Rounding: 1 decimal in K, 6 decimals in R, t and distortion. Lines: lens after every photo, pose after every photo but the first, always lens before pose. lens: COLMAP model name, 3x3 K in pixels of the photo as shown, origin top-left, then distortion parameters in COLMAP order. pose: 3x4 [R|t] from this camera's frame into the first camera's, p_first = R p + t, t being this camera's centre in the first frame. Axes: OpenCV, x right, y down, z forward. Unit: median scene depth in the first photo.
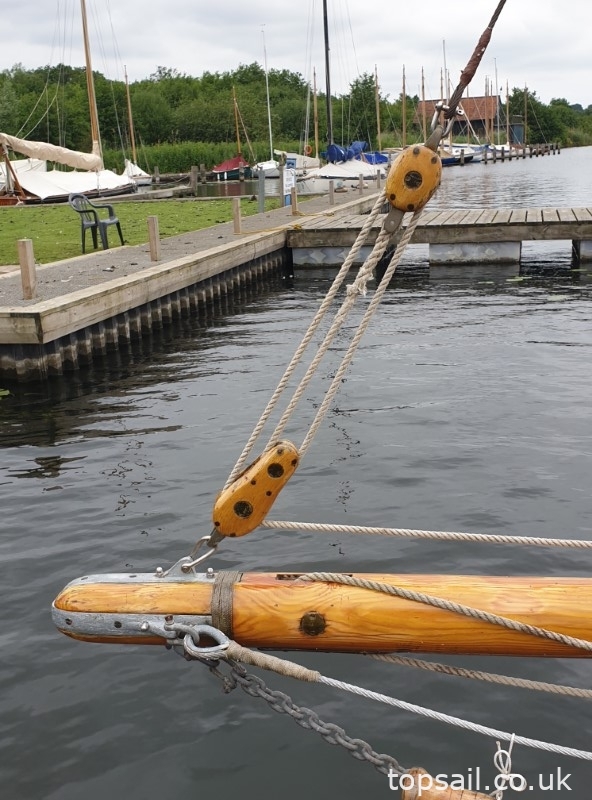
lens RADIAL K [[953.1, 0, 265.2], [0, 953.1, 397.3], [0, 0, 1]] dist [0.168533, -0.027908]
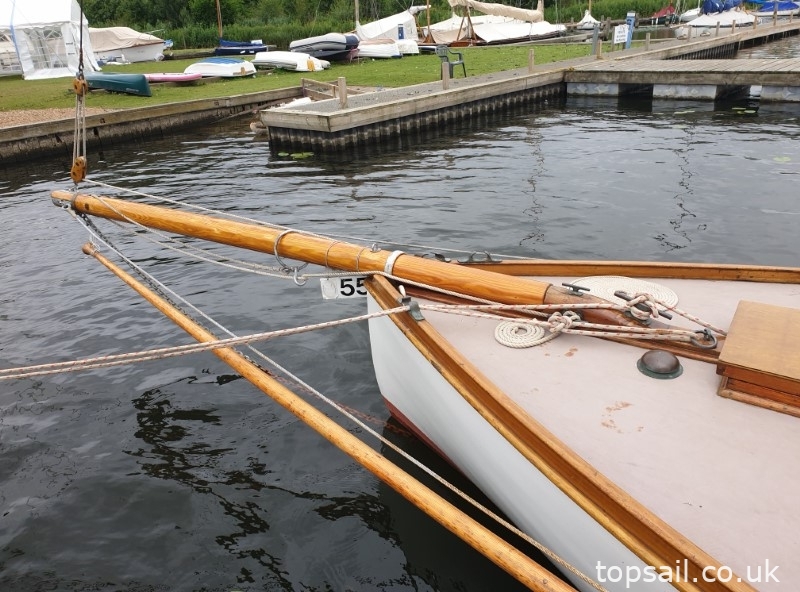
lens RADIAL K [[633.2, 0, 401.7], [0, 633.2, 296.7], [0, 0, 1]] dist [0.000057, 0.002437]
pose [[0.884714, 0.183126, -0.428657, 0.401766], [-0.097529, 0.971966, 0.213939, -0.013817], [0.455817, -0.147468, 0.877772, -0.116186]]
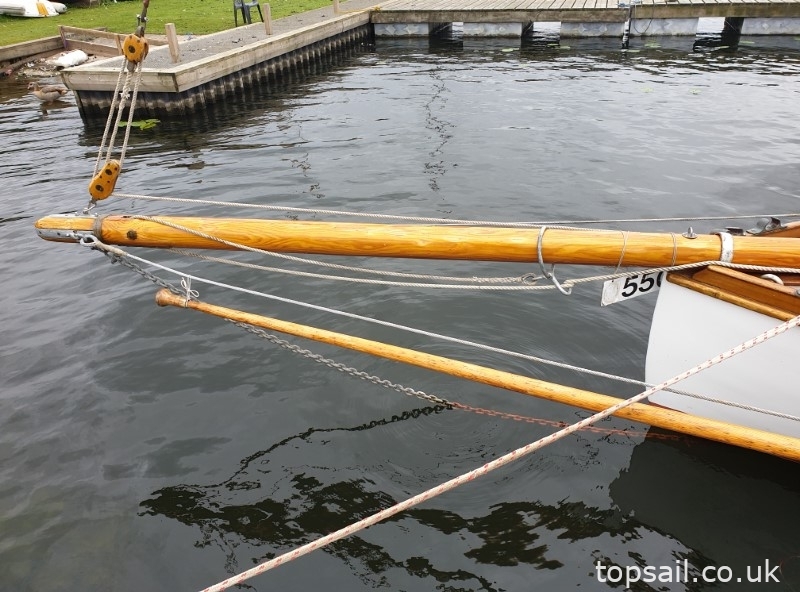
lens RADIAL K [[638.0, 0, 386.5], [0, 638.0, 294.0], [0, 0, 1]] dist [-0.001048, 0.014580]
pose [[0.998671, 0.030526, -0.041518, 0.138225], [-0.018651, 0.965162, 0.260987, -0.010383], [0.048038, -0.259865, 0.964449, -0.104262]]
